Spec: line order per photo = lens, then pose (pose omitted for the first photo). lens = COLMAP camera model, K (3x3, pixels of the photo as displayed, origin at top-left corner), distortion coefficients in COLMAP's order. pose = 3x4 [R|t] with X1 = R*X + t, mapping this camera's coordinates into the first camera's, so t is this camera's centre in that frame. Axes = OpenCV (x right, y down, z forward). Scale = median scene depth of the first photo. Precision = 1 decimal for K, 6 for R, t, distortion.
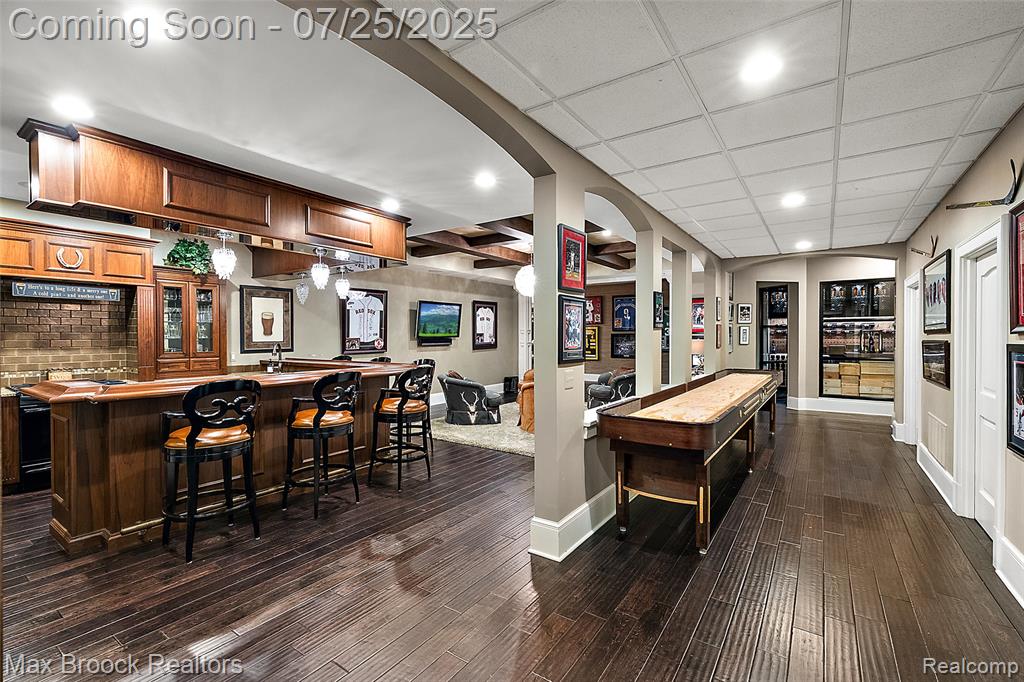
lens RADIAL K [[443.9, 0, 502.9], [0, 443.9, 338.7], [0, 0, 1]] dist [-0.000150, 0.000918]
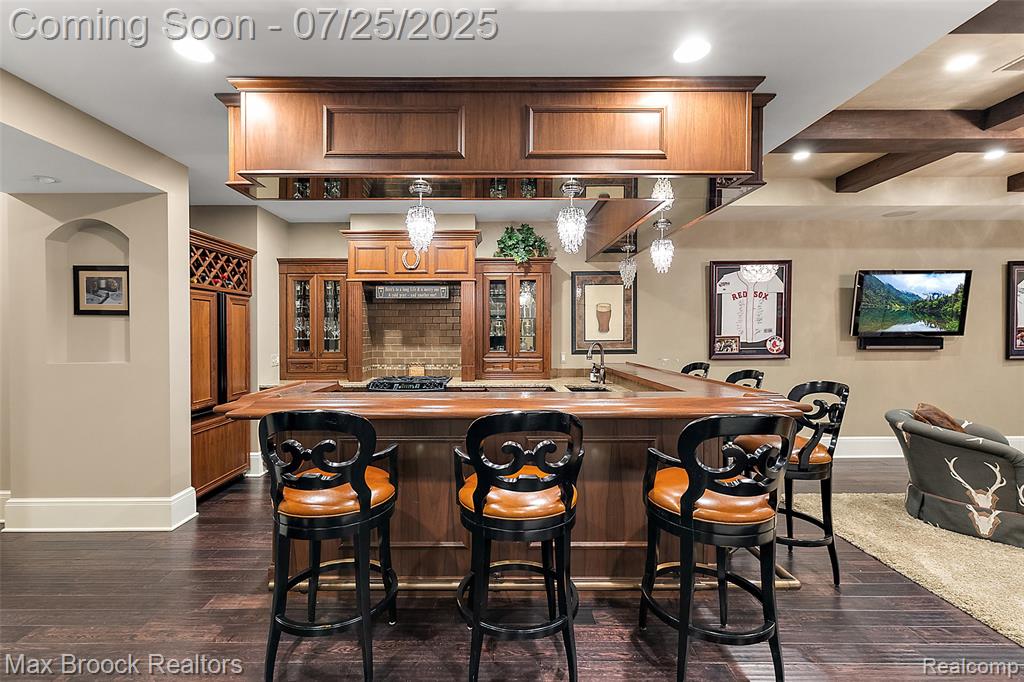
lens RADIAL K [[443.9, 0, 501.3], [0, 443.9, 338.6], [0, 0, 1]] dist [-0.000150, 0.000918]
pose [[0.588652, 0.010788, -0.808315, 0.003568], [-0.003903, 0.999937, 0.010503, -0.003698], [0.808377, -0.003027, 0.588657, 0.354736]]
